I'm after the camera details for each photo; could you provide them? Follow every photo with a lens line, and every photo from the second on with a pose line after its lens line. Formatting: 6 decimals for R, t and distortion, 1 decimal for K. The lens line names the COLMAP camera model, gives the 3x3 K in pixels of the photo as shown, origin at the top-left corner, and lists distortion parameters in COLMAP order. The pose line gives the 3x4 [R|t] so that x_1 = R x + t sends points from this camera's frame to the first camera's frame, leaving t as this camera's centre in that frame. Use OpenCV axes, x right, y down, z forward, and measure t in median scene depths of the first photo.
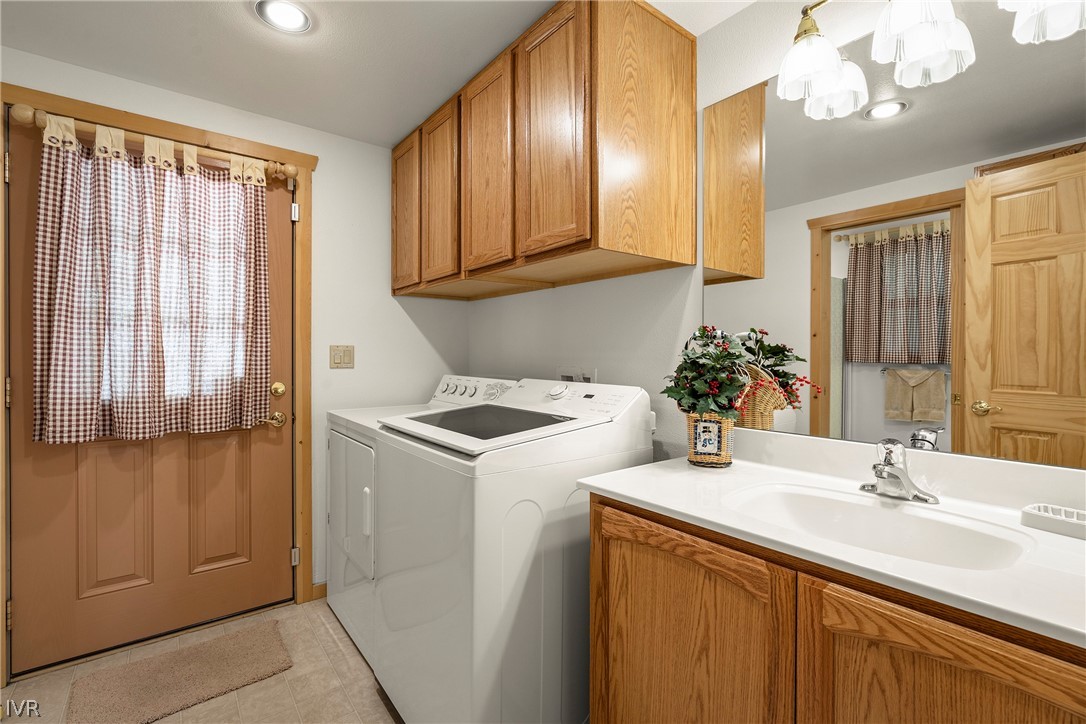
lens RADIAL K [[492.1, 0, 545.3], [0, 492.1, 358.8], [0, 0, 1]] dist [-0.003327, -0.000018]
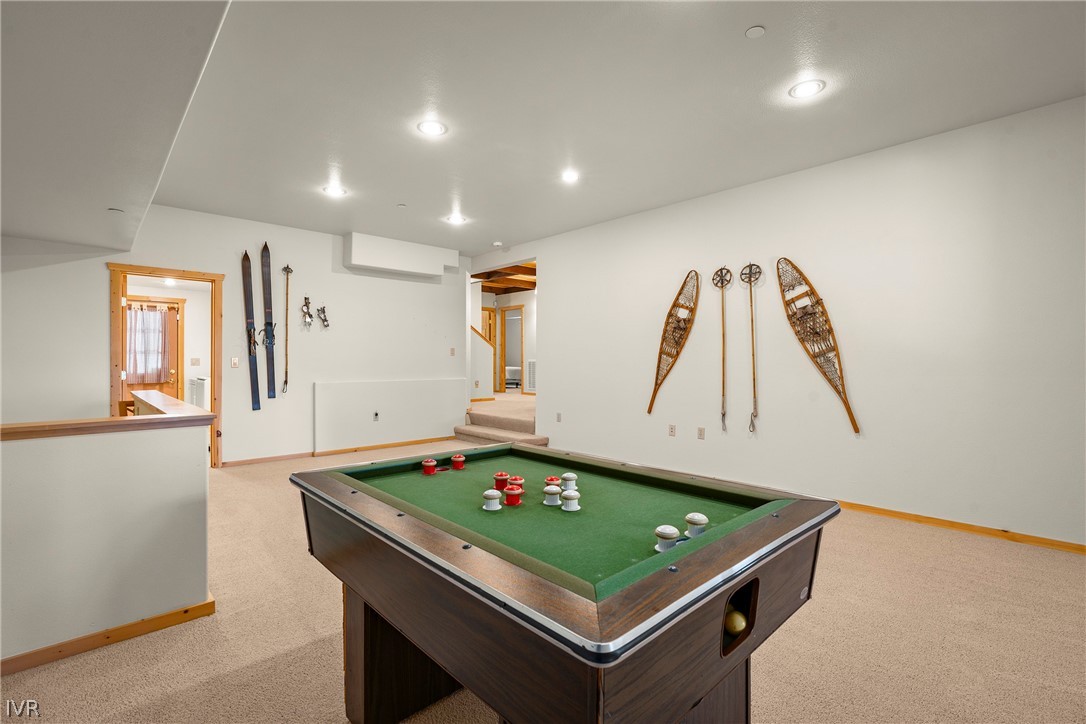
lens RADIAL K [[492.1, 0, 536.7], [0, 492.1, 363.9], [0, 0, 1]] dist [-0.003327, -0.000018]
pose [[0.998557, -0.005783, 0.053392, 1.815092], [0.006297, 0.999935, -0.009461, 0.059061], [-0.053334, 0.009784, 0.998529, -2.551830]]
